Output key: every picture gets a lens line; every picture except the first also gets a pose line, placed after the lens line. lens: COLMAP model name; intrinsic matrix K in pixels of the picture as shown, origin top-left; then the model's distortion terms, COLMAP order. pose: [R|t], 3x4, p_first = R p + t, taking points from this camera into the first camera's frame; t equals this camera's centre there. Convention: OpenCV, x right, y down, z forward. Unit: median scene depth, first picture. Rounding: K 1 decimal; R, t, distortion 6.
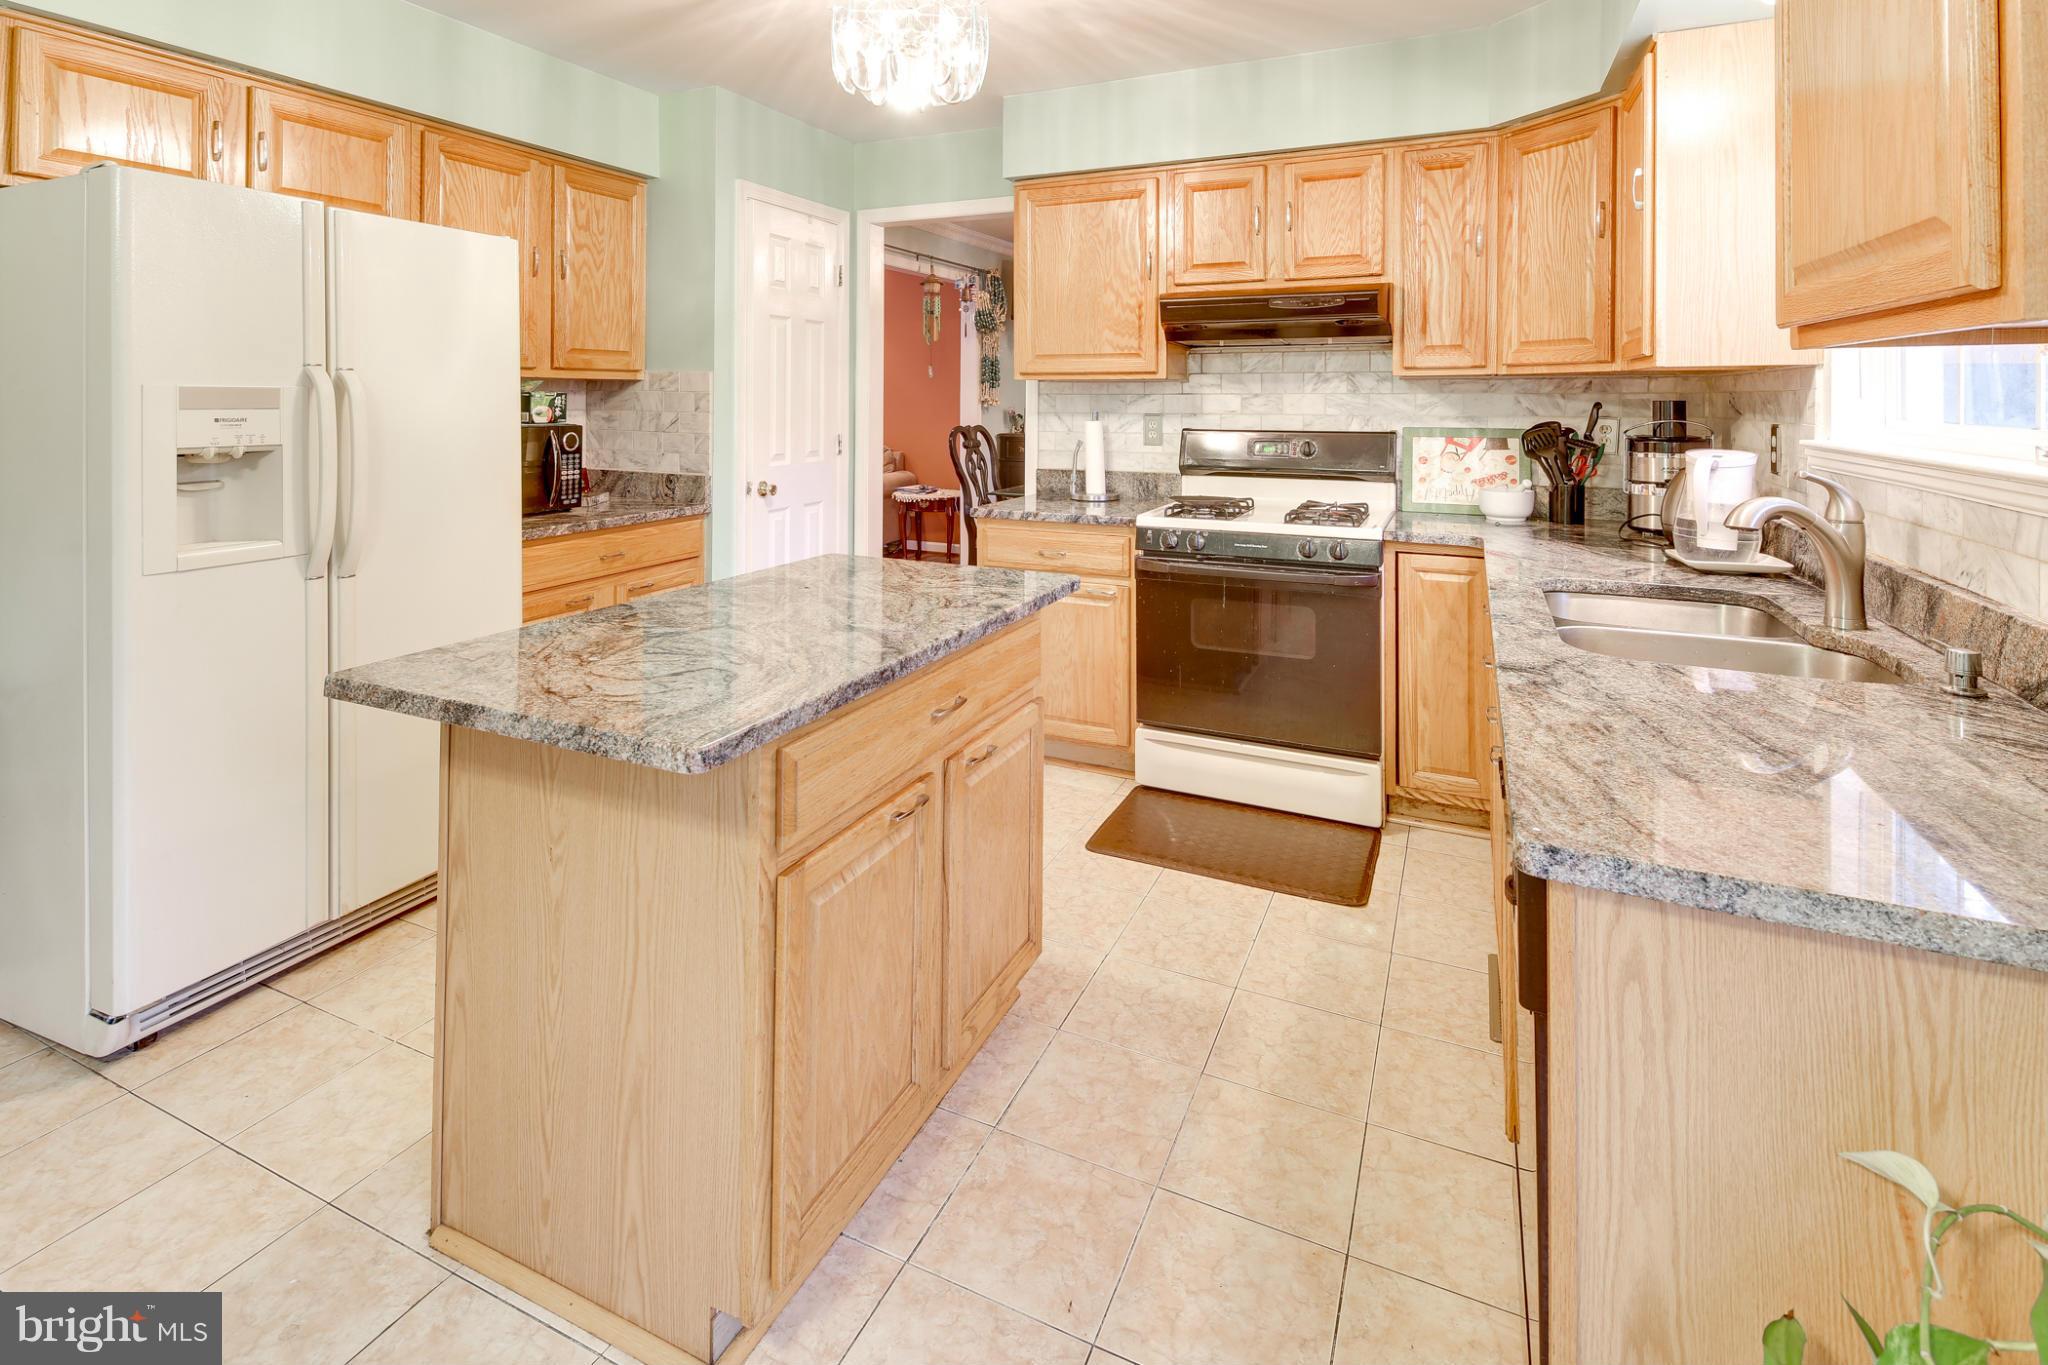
lens RADIAL K [[973.5, 0, 1019.0], [0, 973.5, 418.0], [0, 0, 1]] dist [0.019436, -0.007479]
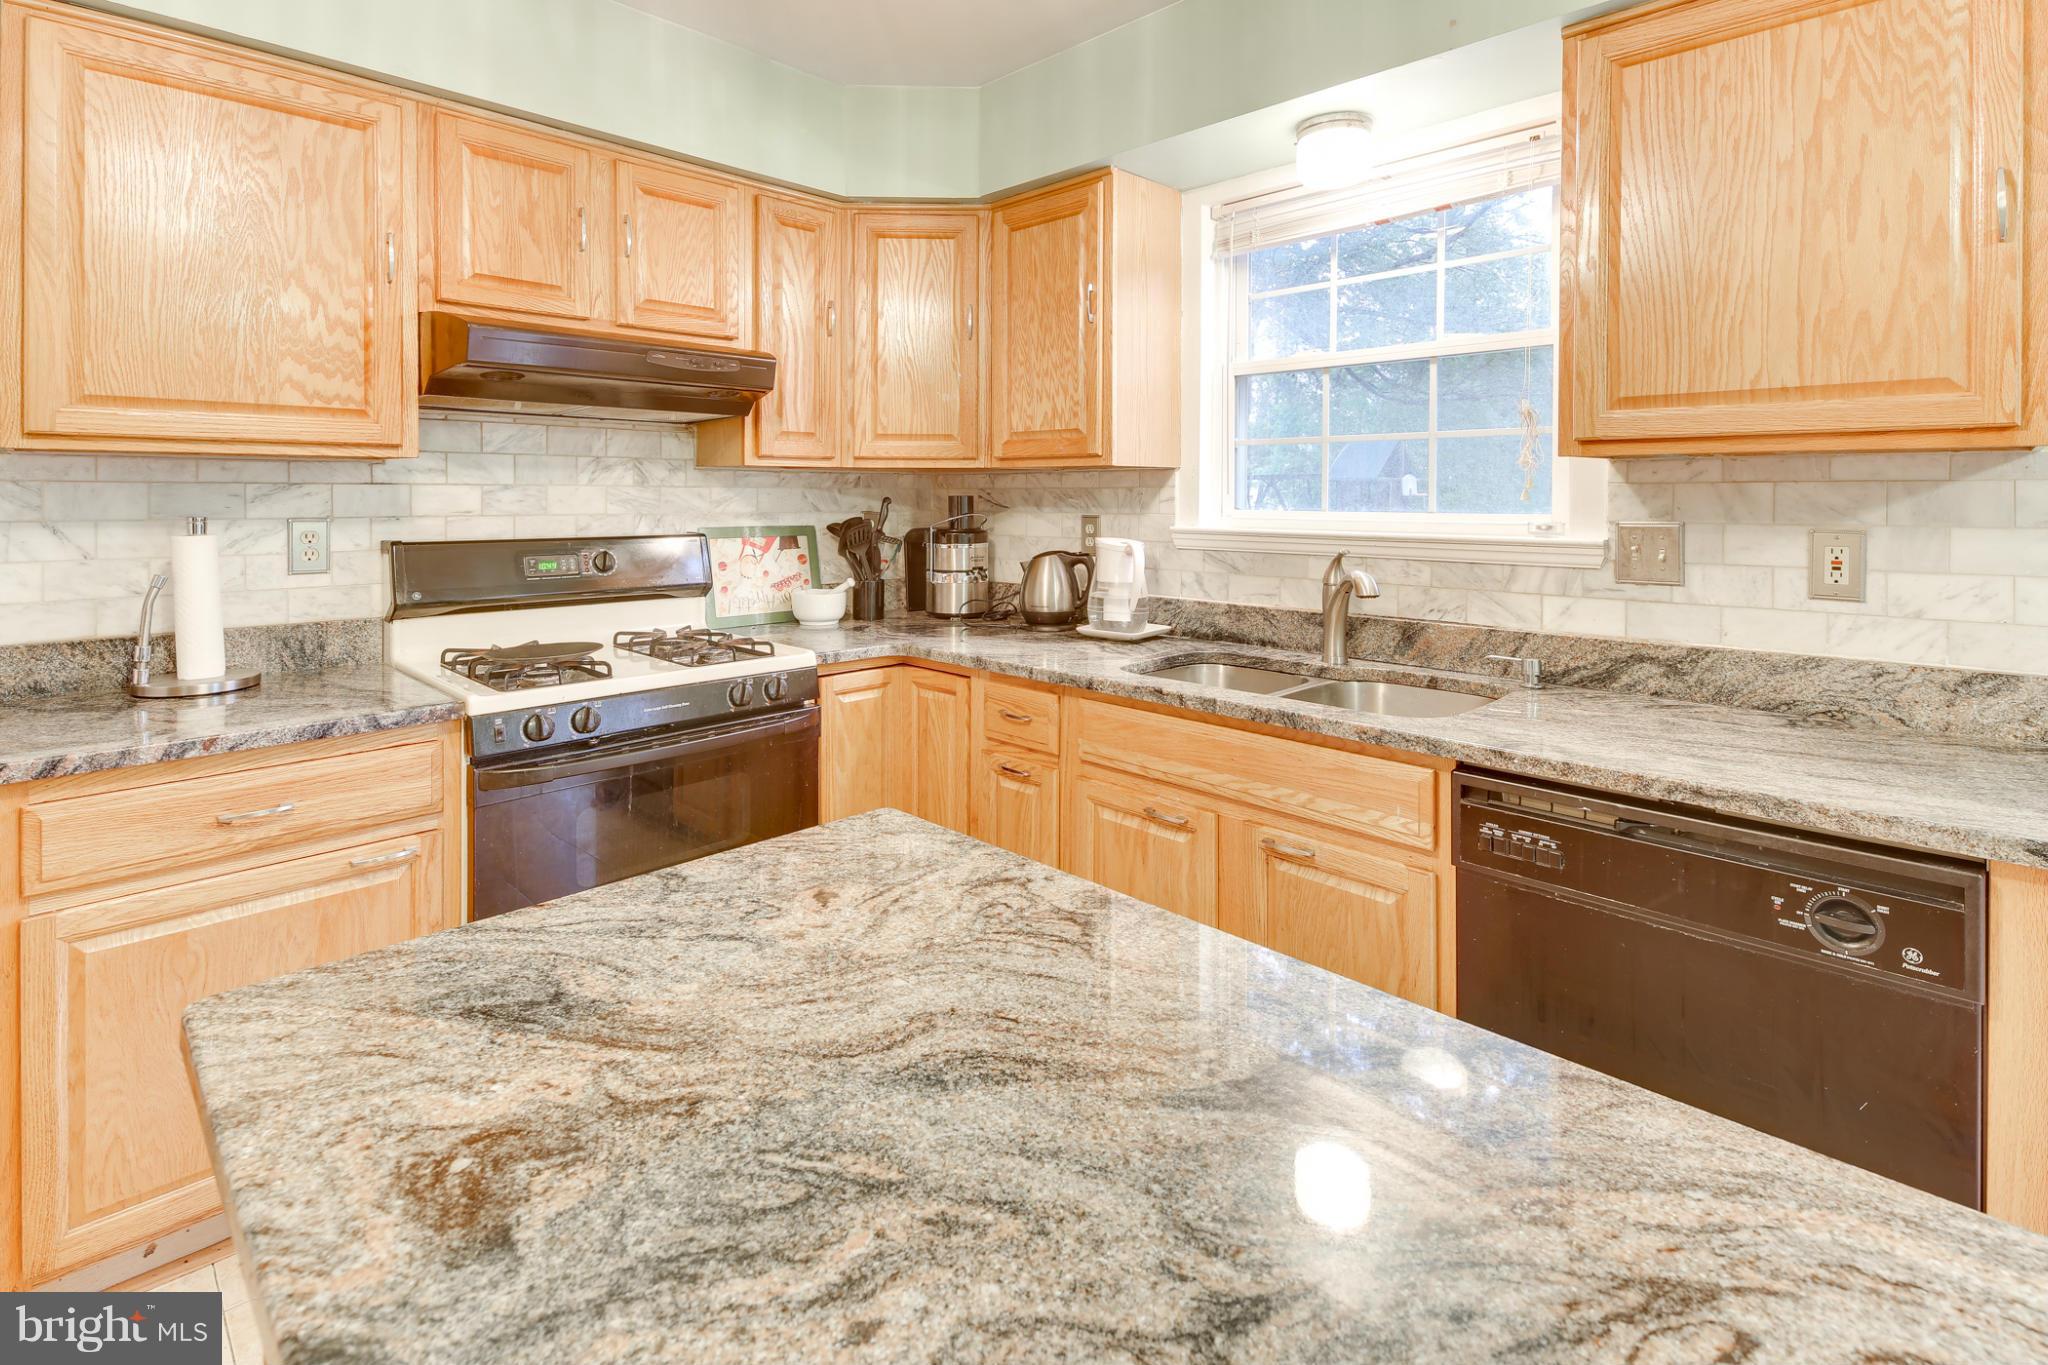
lens RADIAL K [[973.5, 0, 1008.8], [0, 973.5, 509.3], [0, 0, 1]] dist [0.019436, -0.007479]
pose [[0.346382, -0.013843, 0.937991, -0.289905], [0.016685, 0.999824, 0.008594, -0.008847], [-0.937945, 0.012673, 0.346552, 0.482920]]
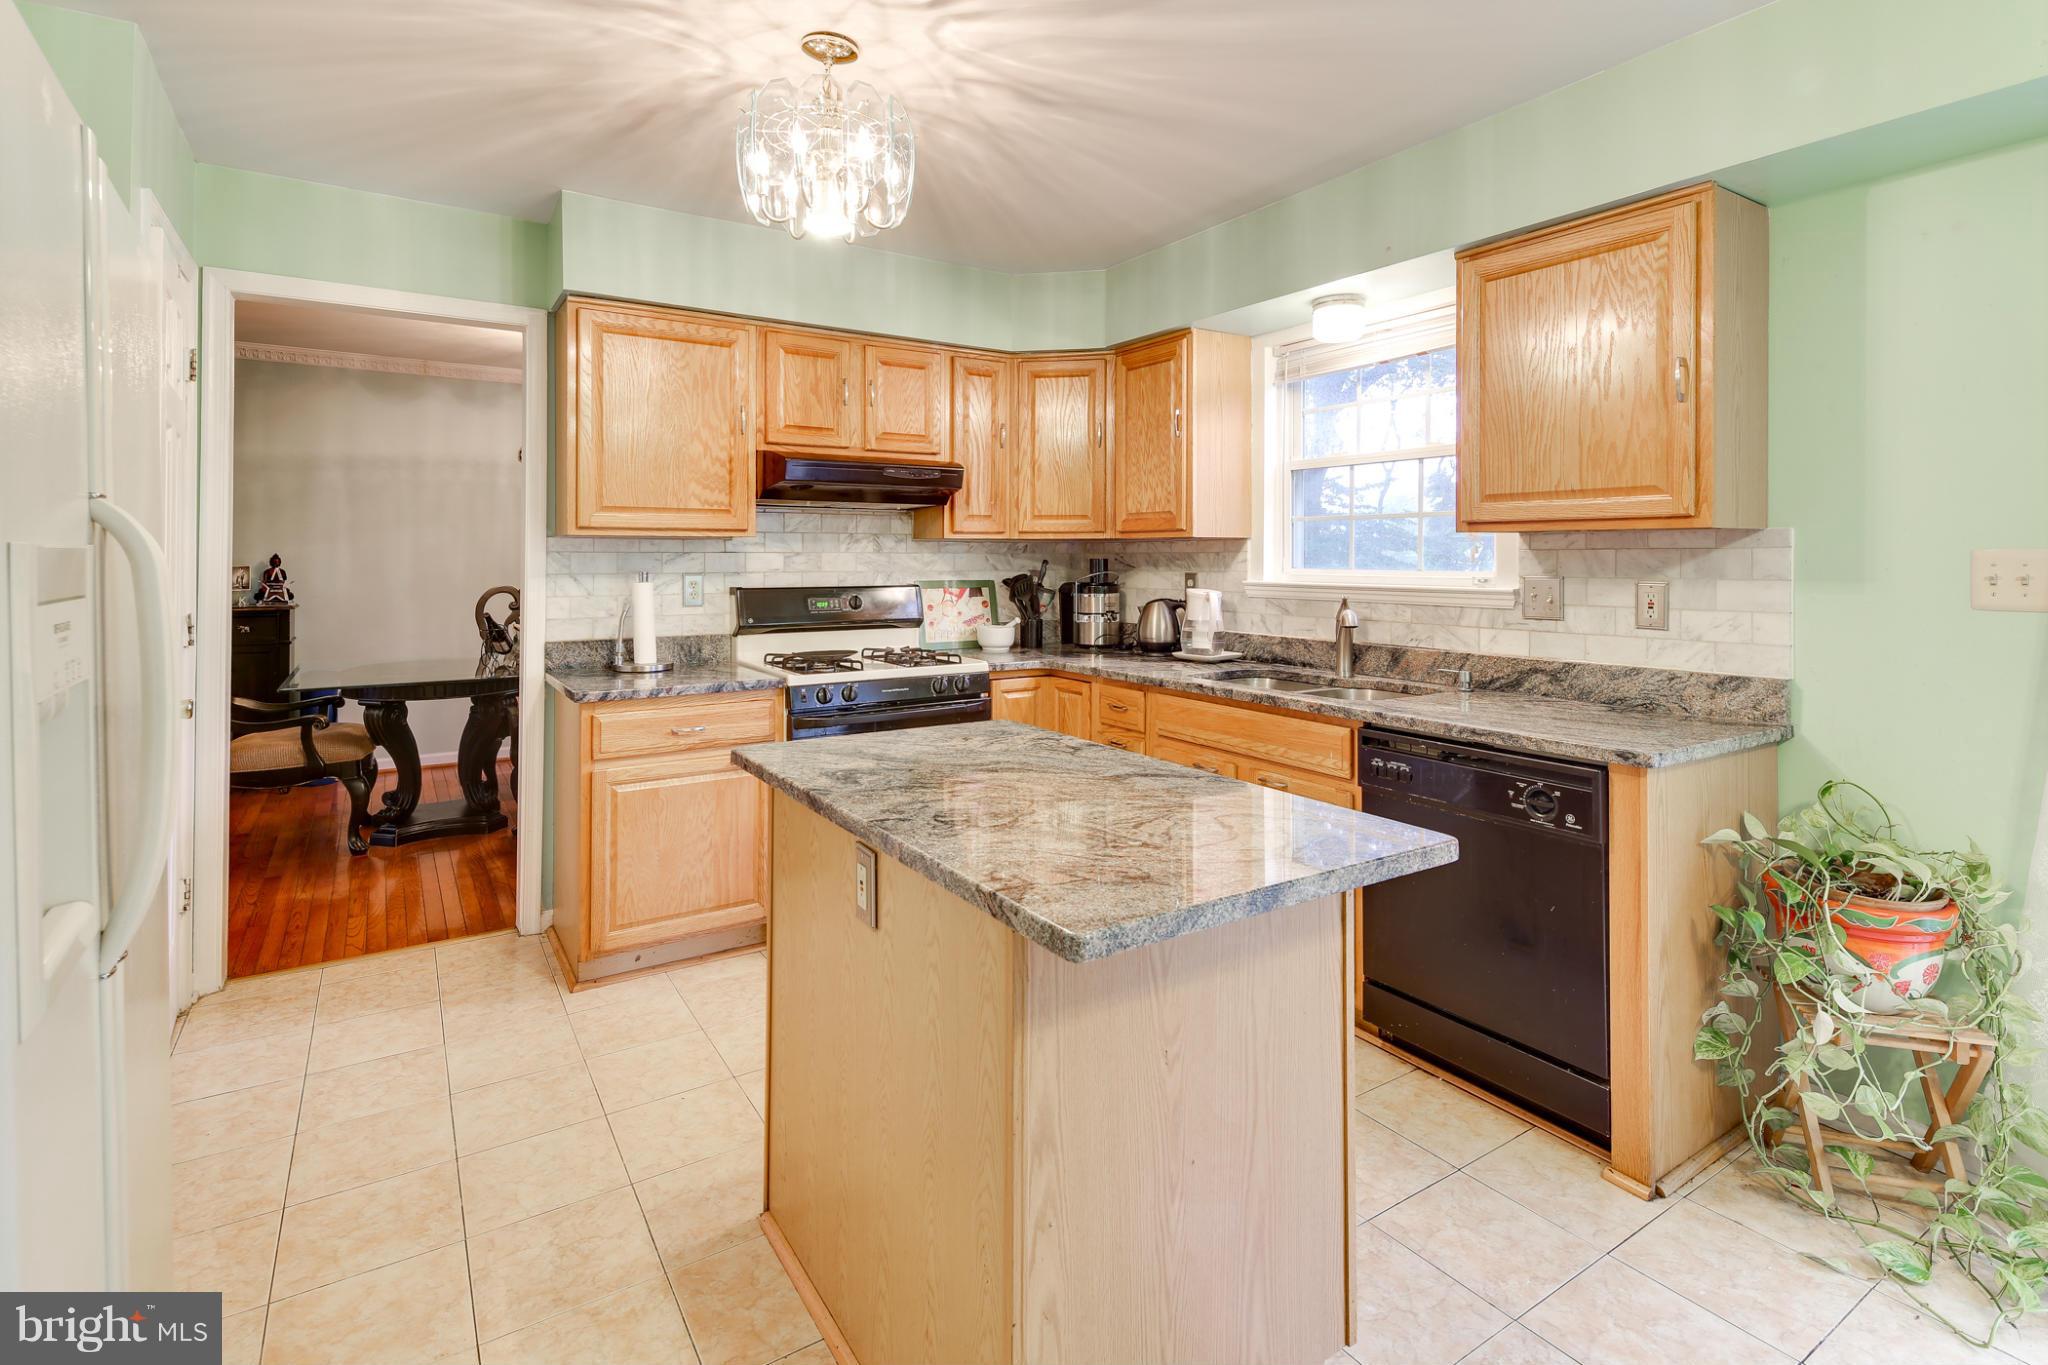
lens RADIAL K [[973.5, 0, 1007.1], [0, 973.5, 569.4], [0, 0, 1]] dist [0.019436, -0.007479]
pose [[0.538141, -0.011744, 0.842773, -0.563876], [0.016883, 0.999852, 0.003152, -0.006711], [-0.842686, 0.012532, 0.538260, 0.267906]]
